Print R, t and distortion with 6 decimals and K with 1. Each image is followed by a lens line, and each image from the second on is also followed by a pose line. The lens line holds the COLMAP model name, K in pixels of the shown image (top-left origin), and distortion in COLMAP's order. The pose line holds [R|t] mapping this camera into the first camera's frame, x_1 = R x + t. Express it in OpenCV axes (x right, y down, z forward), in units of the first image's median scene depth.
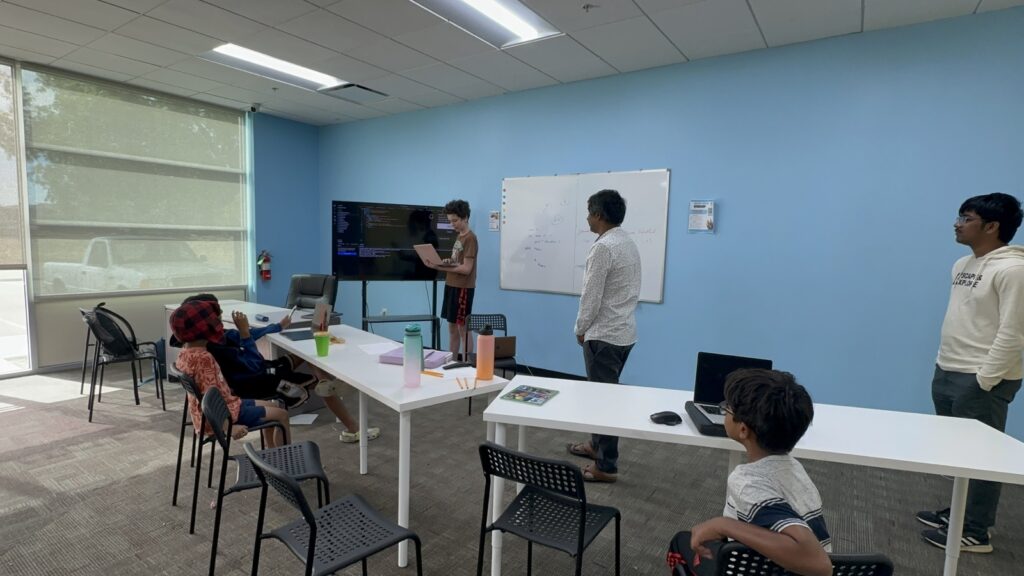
lens RADIAL K [[503.0, 0, 512.0], [0, 503.0, 288.0], [0, 0, 1]] dist [0.003345, 0.000136]
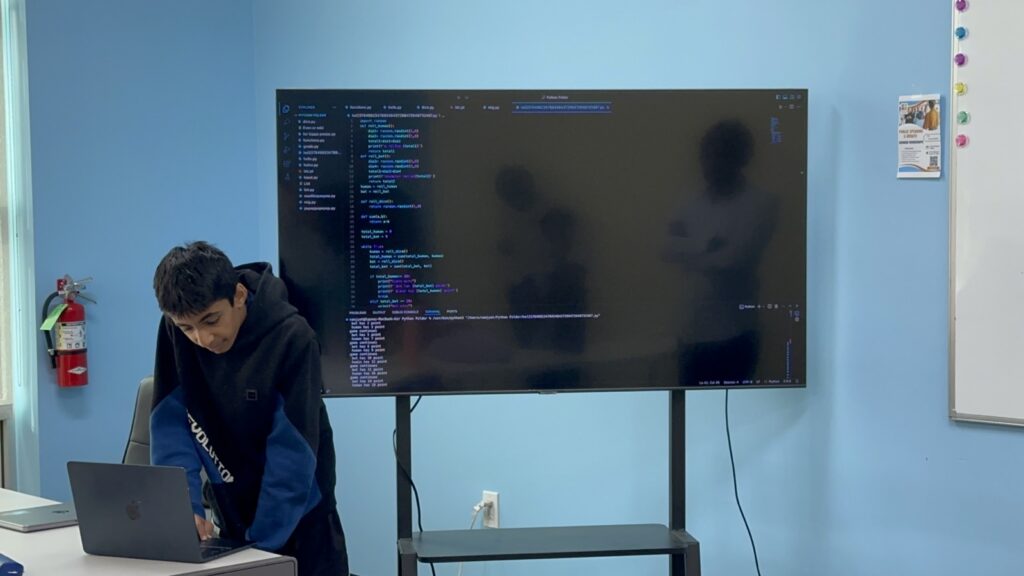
lens RADIAL K [[1794.8, 0, 512.0], [0, 1794.8, 288.0], [0, 0, 1]] dist [0.140983, 0.134832]
pose [[0.968235, -0.025482, -0.248738, -0.013324], [0.014878, 0.998902, -0.044418, -0.033514], [0.249597, 0.039307, 0.967552, 0.157991]]
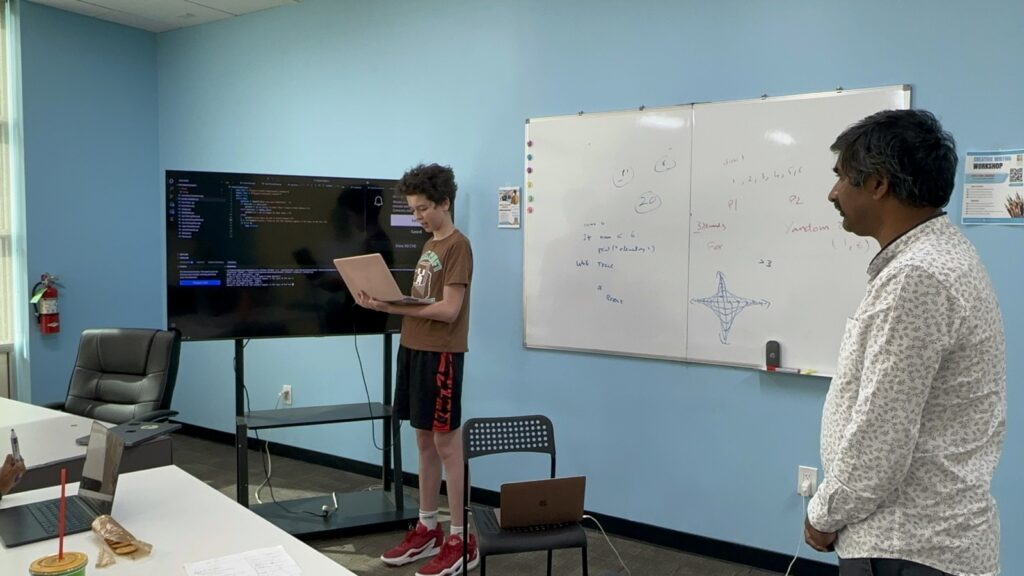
lens RADIAL K [[790.0, 0, 512.0], [0, 790.0, 288.0], [0, 0, 1]] dist [-0.001277, 0.001695]
pose [[0.999667, -0.020004, 0.016322, -0.059410], [0.020500, 0.999316, -0.030769, -0.041784], [-0.015695, 0.031093, 0.999393, 0.312926]]
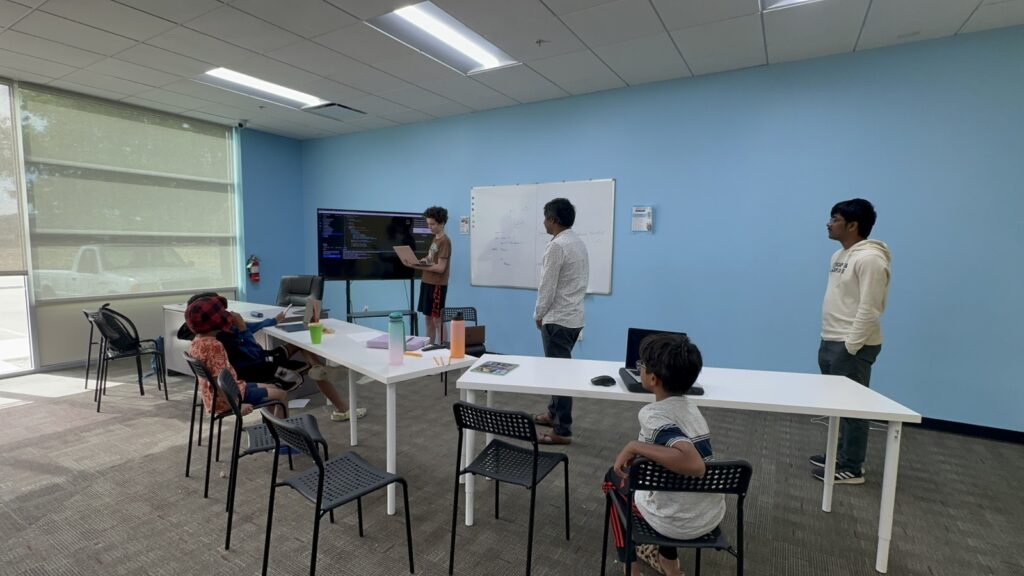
lens RADIAL K [[467.6, 0, 512.0], [0, 467.6, 288.0], [0, 0, 1]] dist [0.000078, 0.000204]
pose [[0.997971, -0.018934, 0.060789, 0.005967], [0.018860, 0.999821, 0.001790, 0.009295], [-0.060812, -0.000640, 0.998149, -0.065334]]
